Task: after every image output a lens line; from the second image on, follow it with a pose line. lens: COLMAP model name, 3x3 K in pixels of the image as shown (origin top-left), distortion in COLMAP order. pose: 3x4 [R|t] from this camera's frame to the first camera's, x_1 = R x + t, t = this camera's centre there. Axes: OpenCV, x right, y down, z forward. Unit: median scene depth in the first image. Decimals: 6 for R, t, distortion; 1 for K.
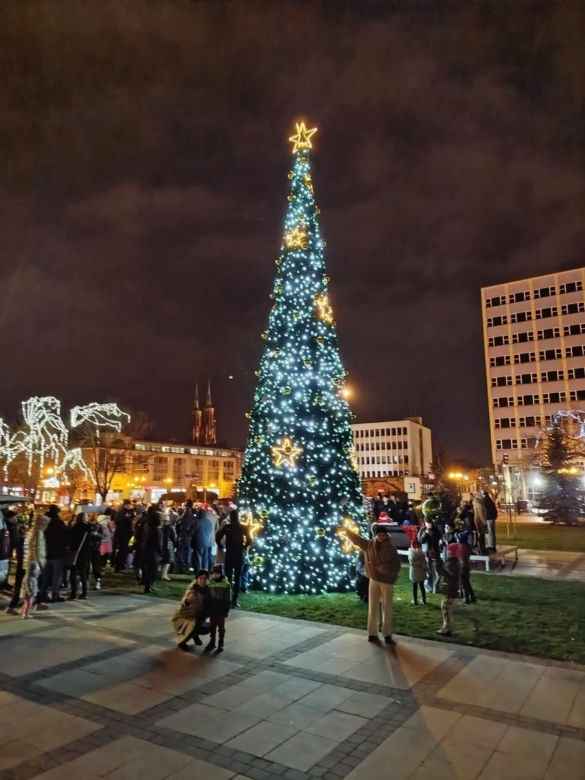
lens RADIAL K [[554.9, 0, 294.2], [0, 554.9, 393.0], [0, 0, 1]] dist [0.052015, -0.040443]
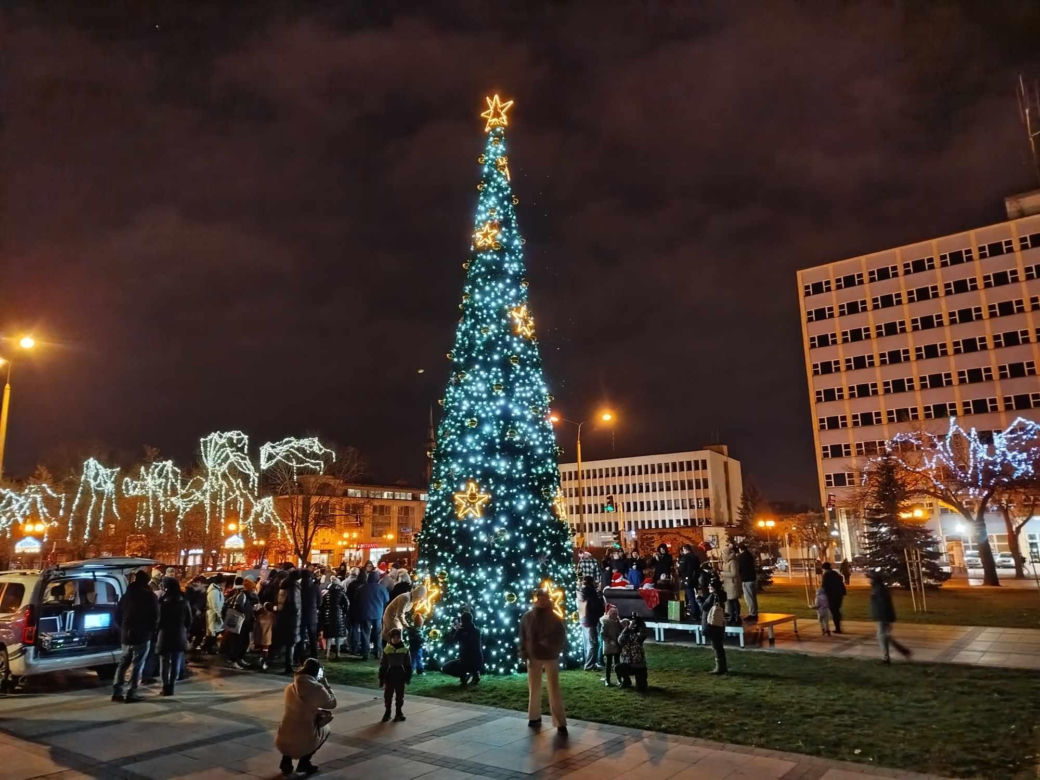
lens RADIAL K [[739.9, 0, 518.4], [0, 739.9, 386.8], [0, 0, 1]] dist [0.052015, -0.040443]
pose [[0.997895, -0.028573, -0.058208, 0.100532], [0.026214, 0.998820, -0.040894, -0.009957], [0.059308, 0.039282, 0.997467, -0.071370]]
